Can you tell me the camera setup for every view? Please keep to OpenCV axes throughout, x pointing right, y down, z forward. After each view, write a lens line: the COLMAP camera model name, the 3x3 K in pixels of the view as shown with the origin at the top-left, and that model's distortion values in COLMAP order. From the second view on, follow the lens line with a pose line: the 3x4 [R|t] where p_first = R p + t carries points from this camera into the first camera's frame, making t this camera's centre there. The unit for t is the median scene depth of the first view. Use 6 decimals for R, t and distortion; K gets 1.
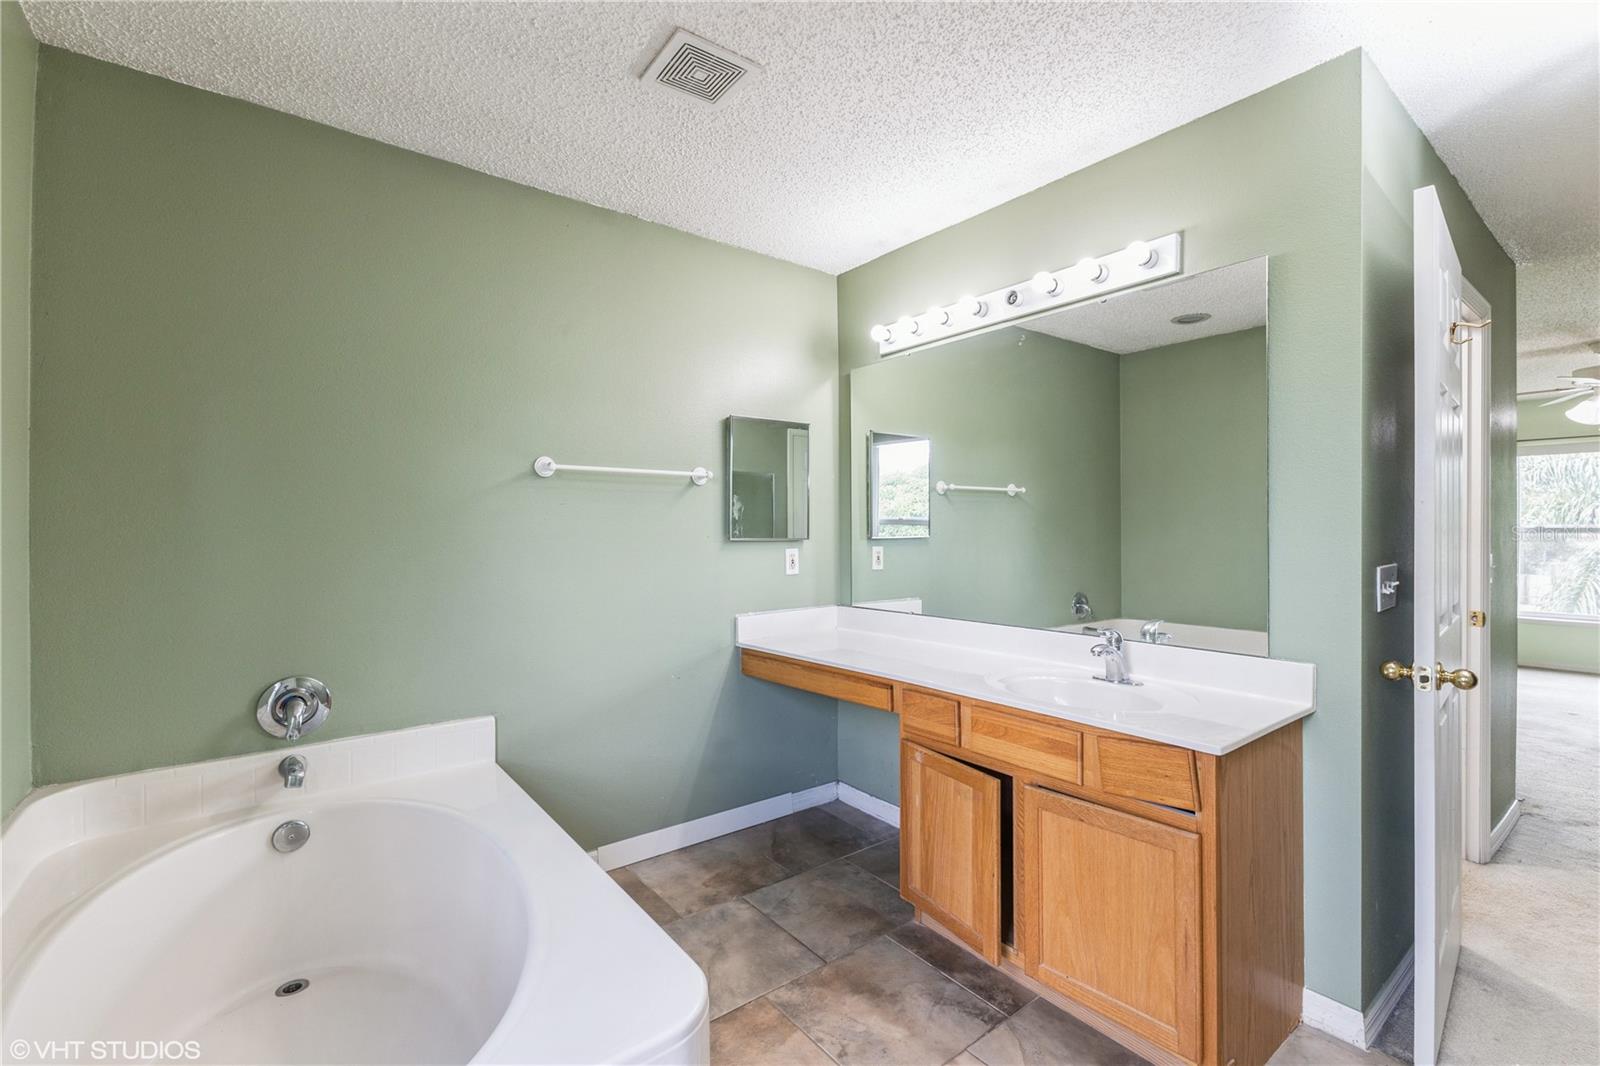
lens RADIAL K [[709.0, 0, 803.0], [0, 709.0, 524.8], [0, 0, 1]] dist [0.015479, -0.006486]
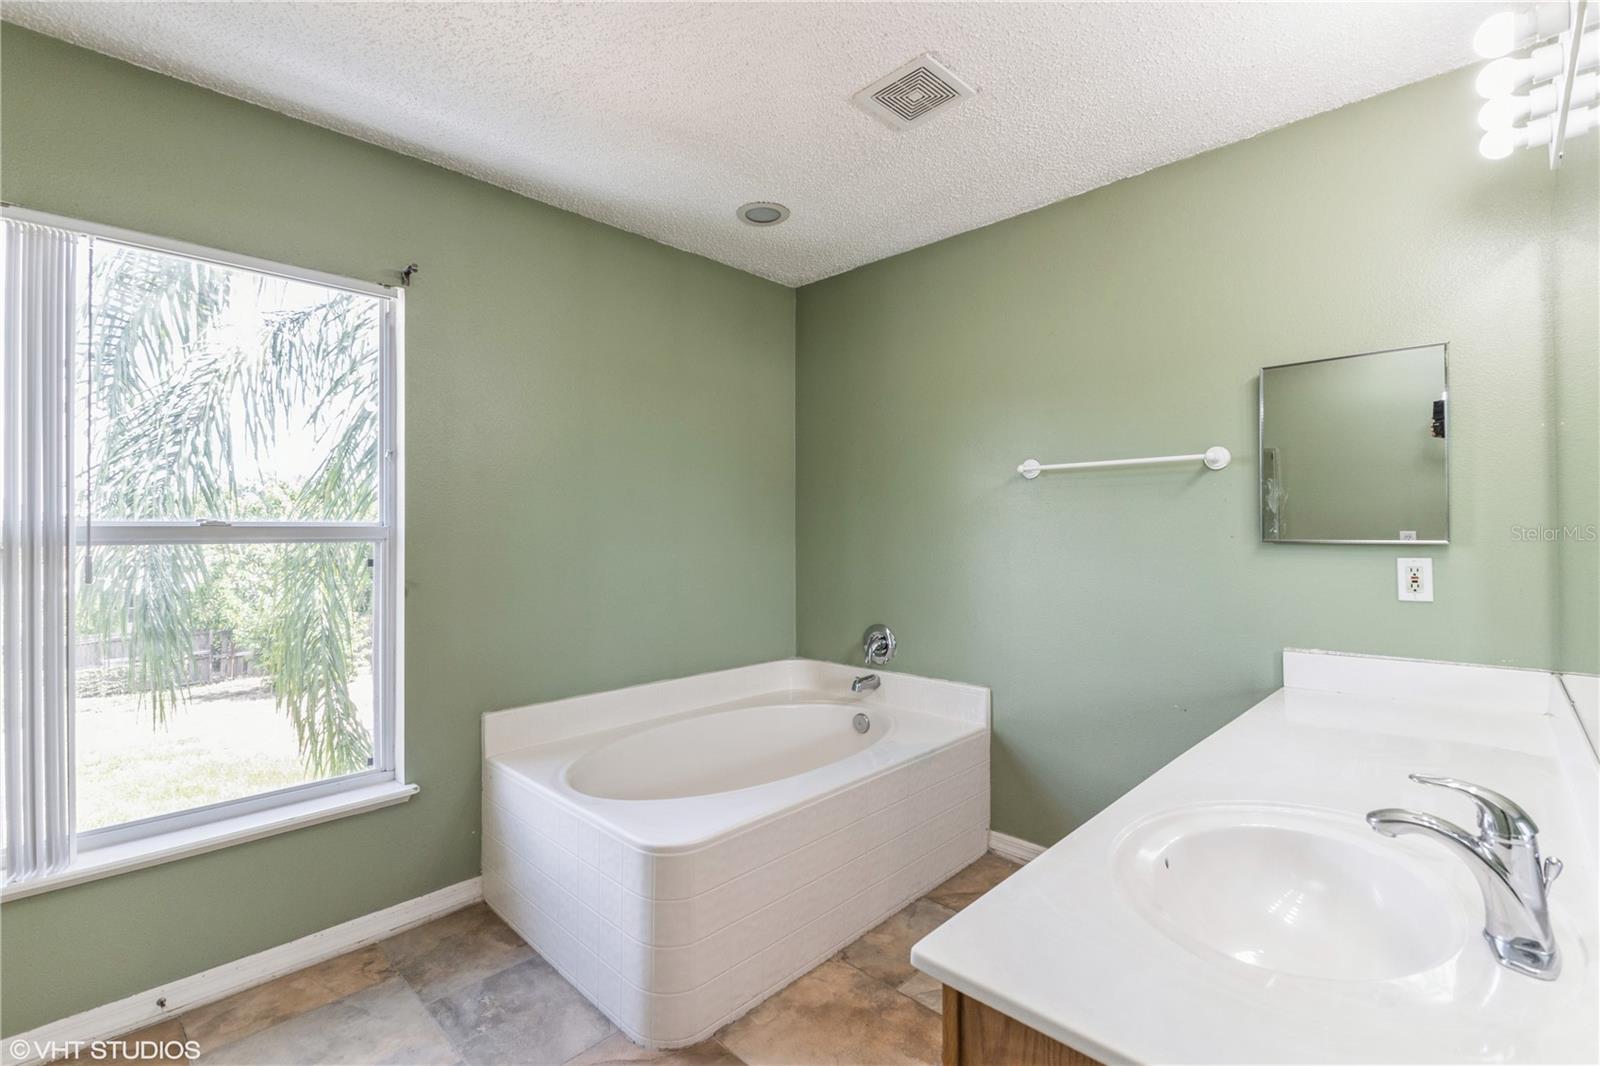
lens RADIAL K [[709.0, 0, 803.0], [0, 709.0, 524.8], [0, 0, 1]] dist [0.015479, -0.006486]
pose [[0.139030, -0.007309, -0.990261, 0.691627], [0.013871, 0.999889, -0.005432, 0.002239], [0.990191, -0.012981, 0.139116, 0.545587]]
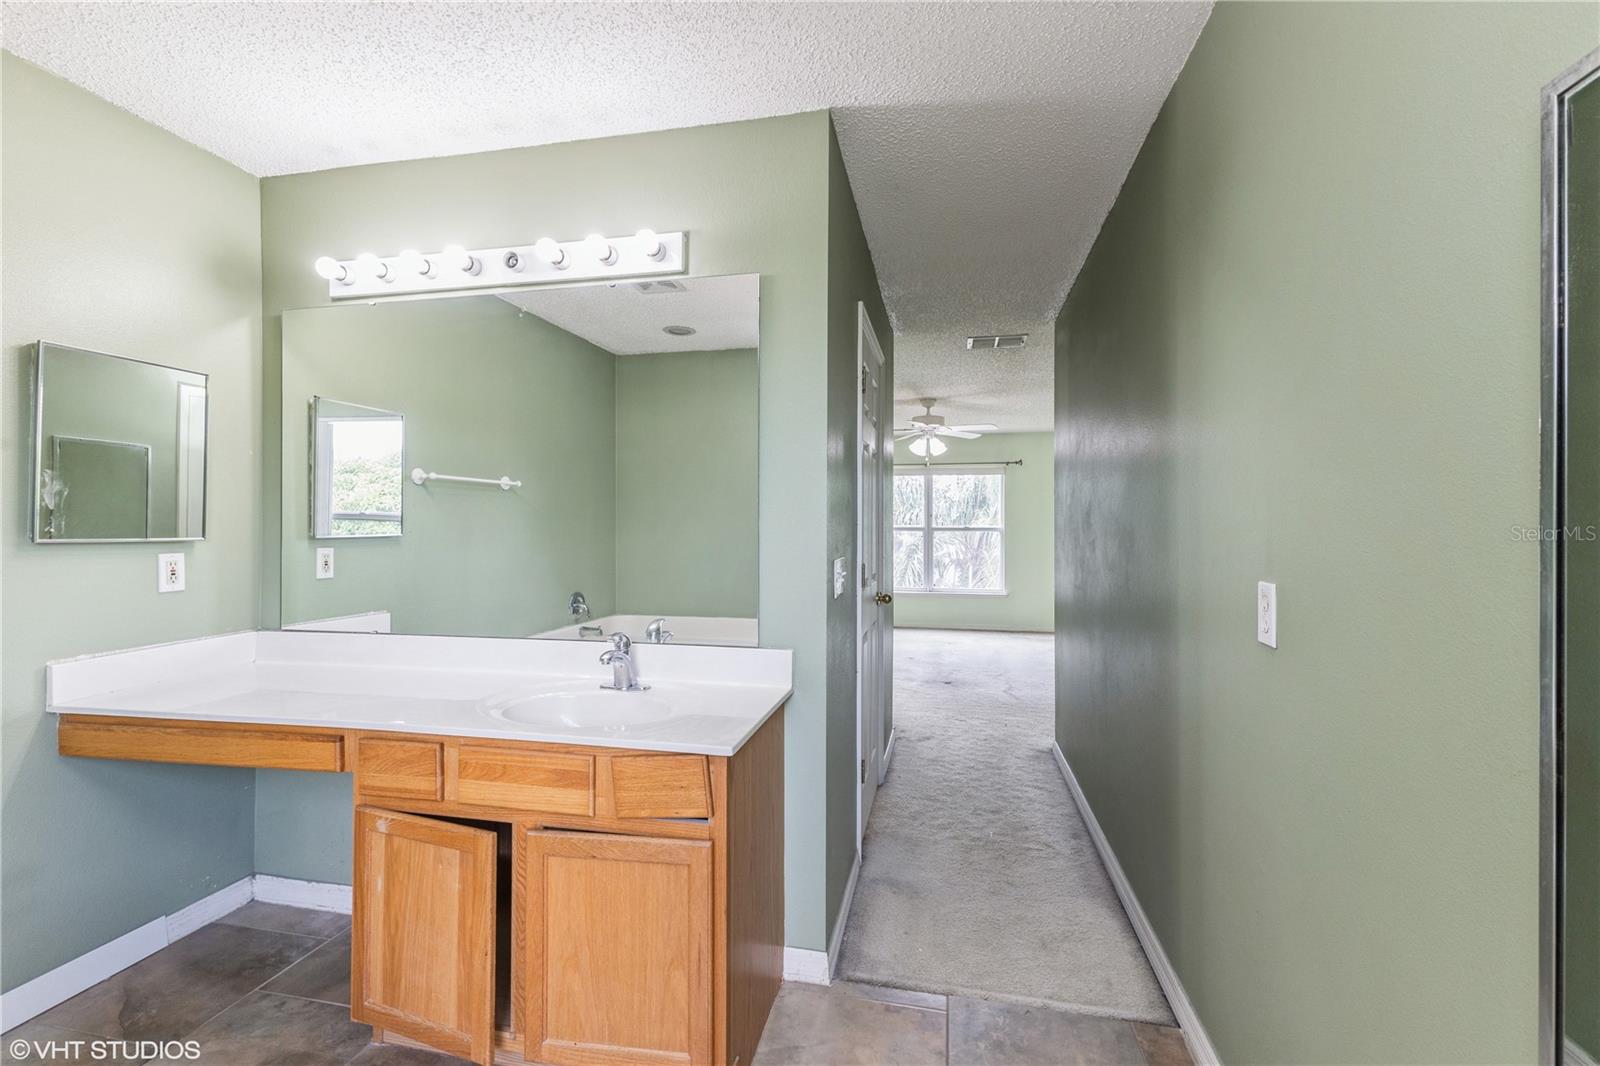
lens RADIAL K [[709.0, 0, 803.0], [0, 709.0, 524.8], [0, 0, 1]] dist [0.015479, -0.006486]
pose [[0.771539, 0.006751, 0.636147, 0.020619], [-0.008895, 0.999960, 0.000175, 0.000862], [-0.636120, -0.005794, 0.771568, 0.117303]]
